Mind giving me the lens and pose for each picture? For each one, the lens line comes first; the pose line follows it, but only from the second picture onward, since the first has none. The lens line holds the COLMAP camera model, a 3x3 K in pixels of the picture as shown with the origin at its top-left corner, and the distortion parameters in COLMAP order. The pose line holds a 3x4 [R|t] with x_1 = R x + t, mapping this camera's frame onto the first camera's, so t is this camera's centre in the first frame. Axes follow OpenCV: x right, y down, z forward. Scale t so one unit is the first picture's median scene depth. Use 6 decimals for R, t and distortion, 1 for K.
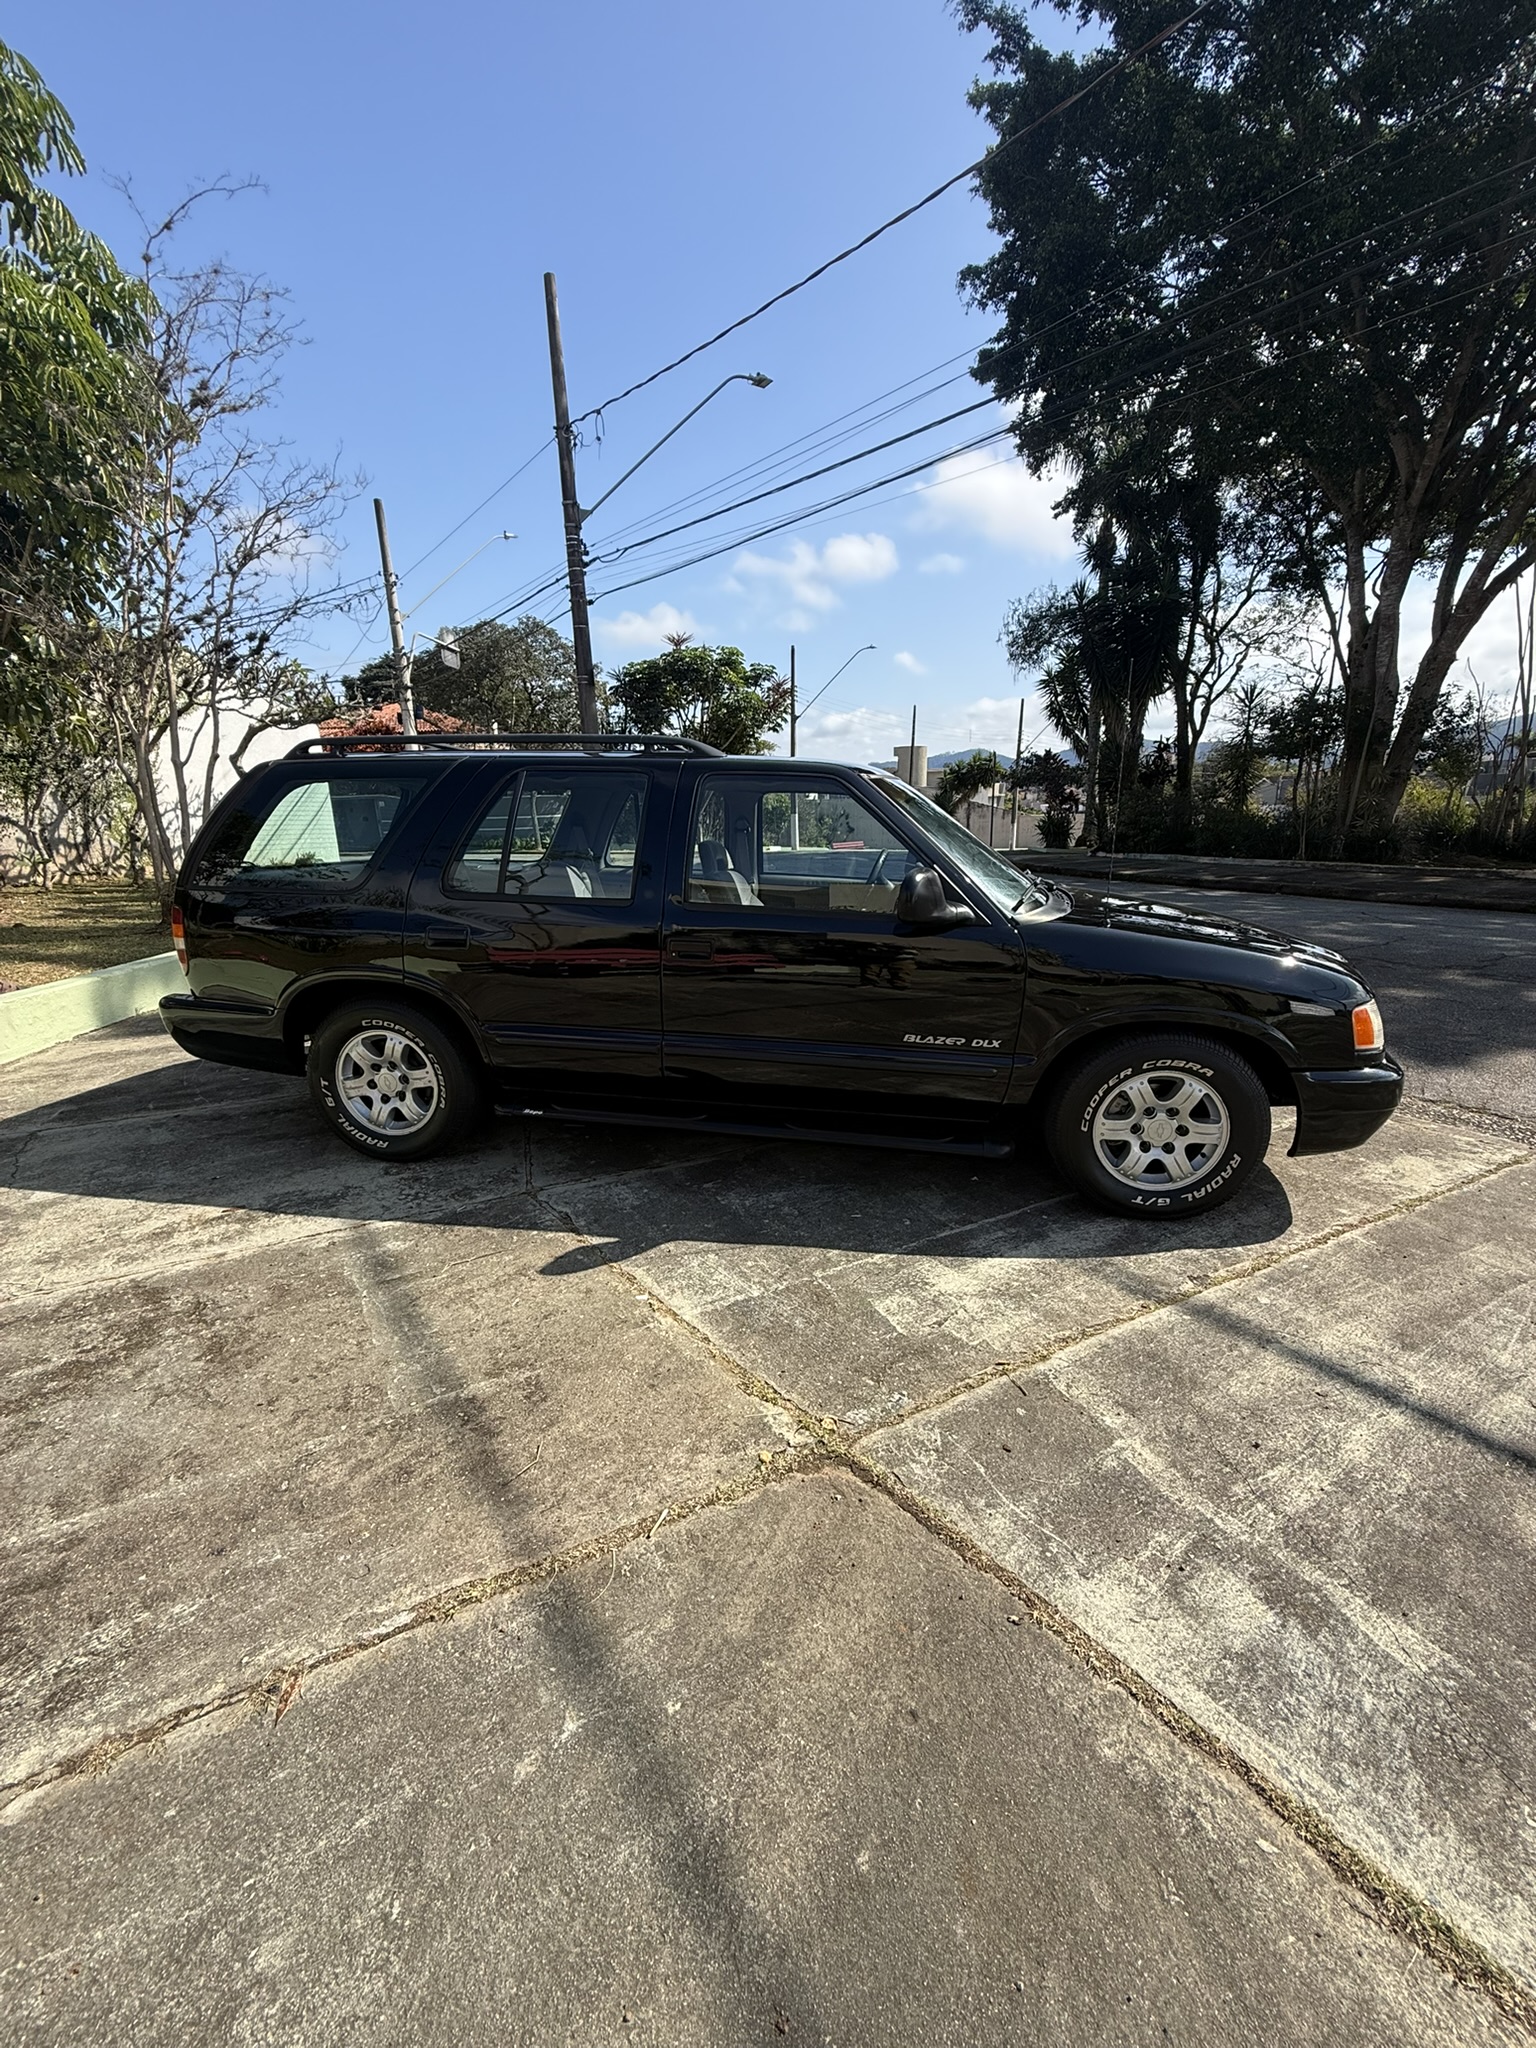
lens RADIAL K [[812.0, 0, 757.9], [0, 812.0, 1019.6], [0, 0, 1]] dist [0.004347, 0.000122]
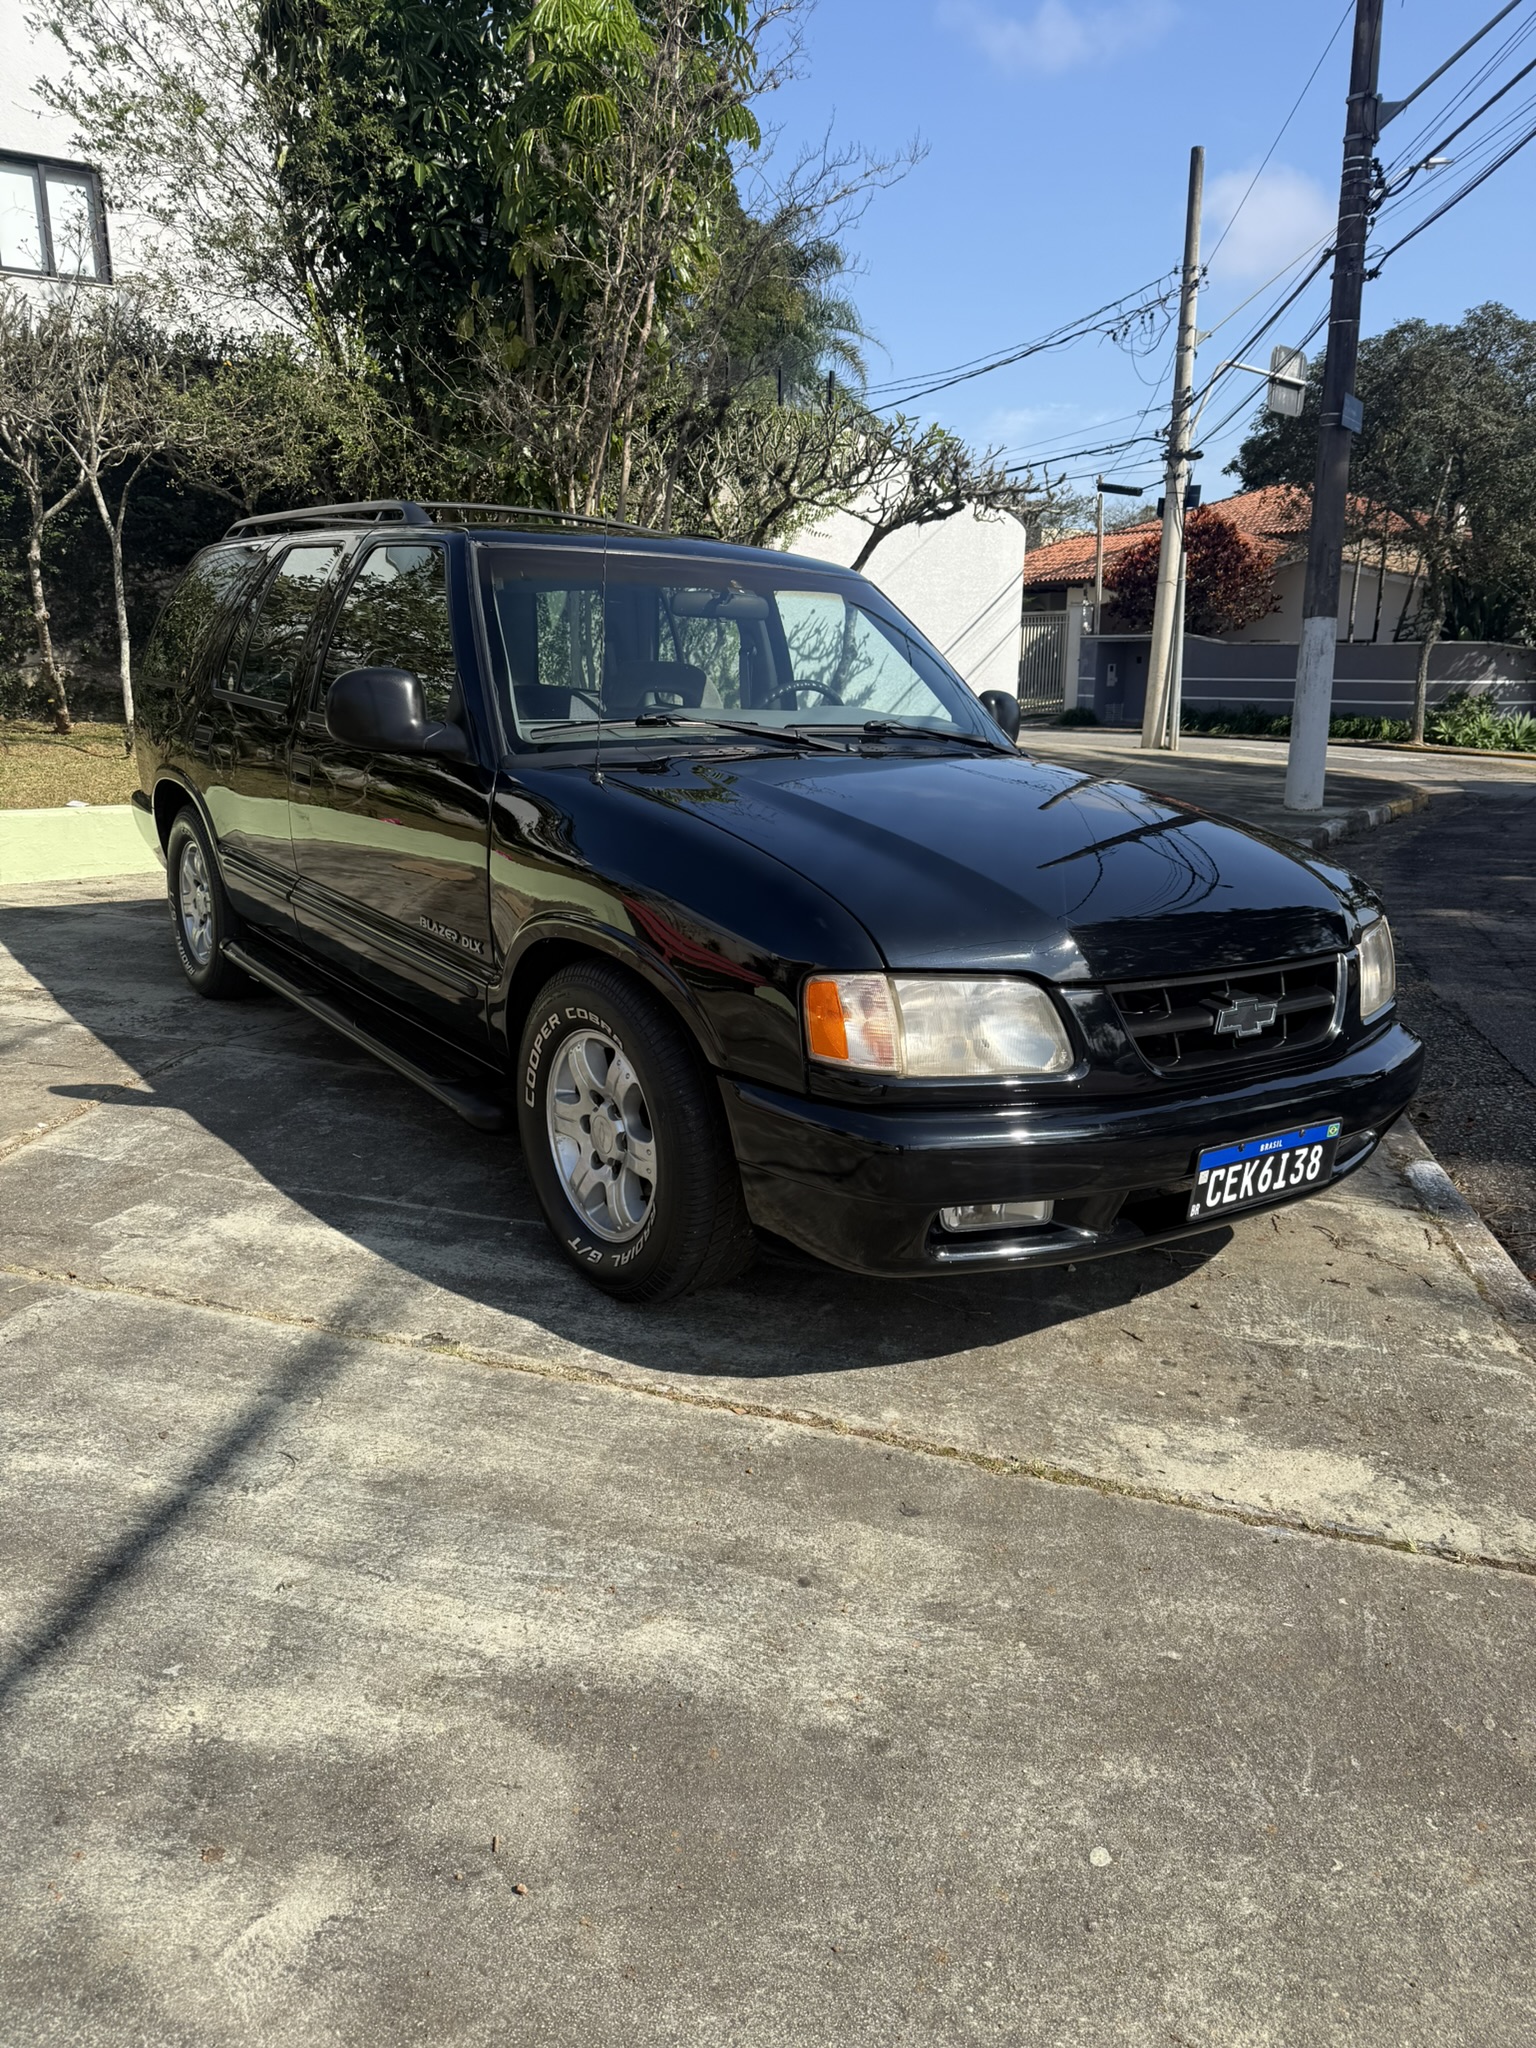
lens RADIAL K [[1424.0, 0, 757.4], [0, 1424.0, 1041.0], [0, 0, 1]] dist [0.067635, -0.070855]
pose [[0.705476, 0.210583, -0.676726, 1.343737], [-0.212405, 0.973770, 0.081588, -0.042836], [0.676156, 0.086182, 0.731700, 0.327411]]
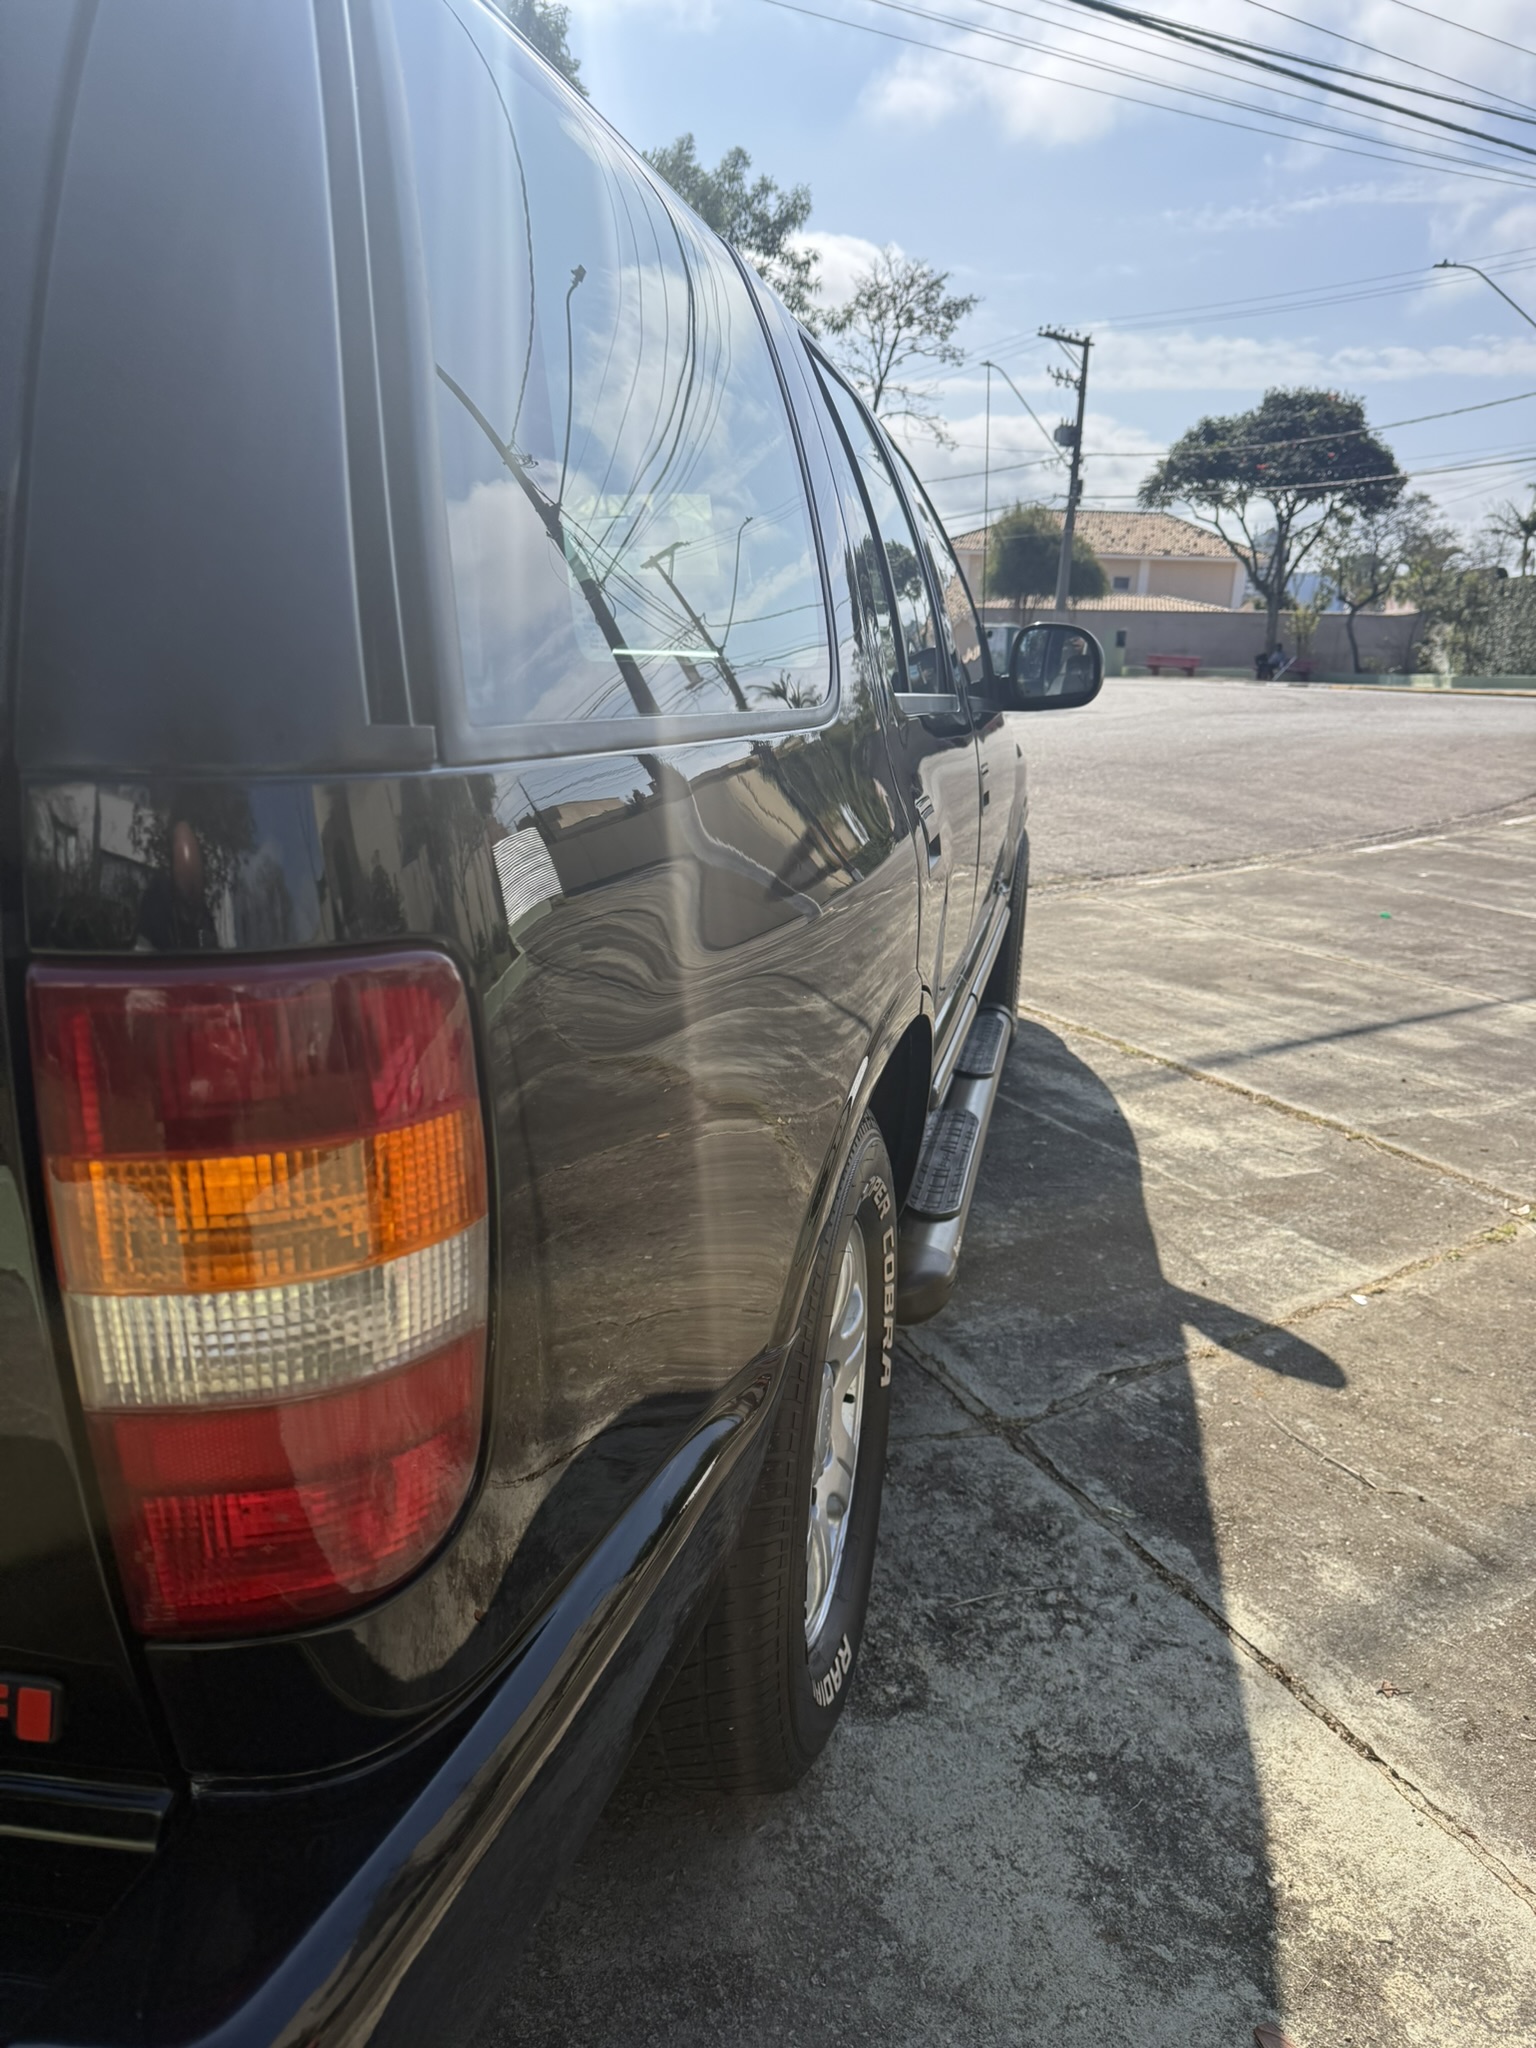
lens RADIAL K [[1441.9, 0, 771.8], [0, 1441.9, 1027.7], [0, 0, 1]] dist [0.056939, -0.079188]
pose [[0.060150, -0.246727, 0.967216, -1.095778], [0.231109, 0.946084, 0.226964, -0.197067], [-0.971067, 0.209881, 0.113928, 1.155038]]
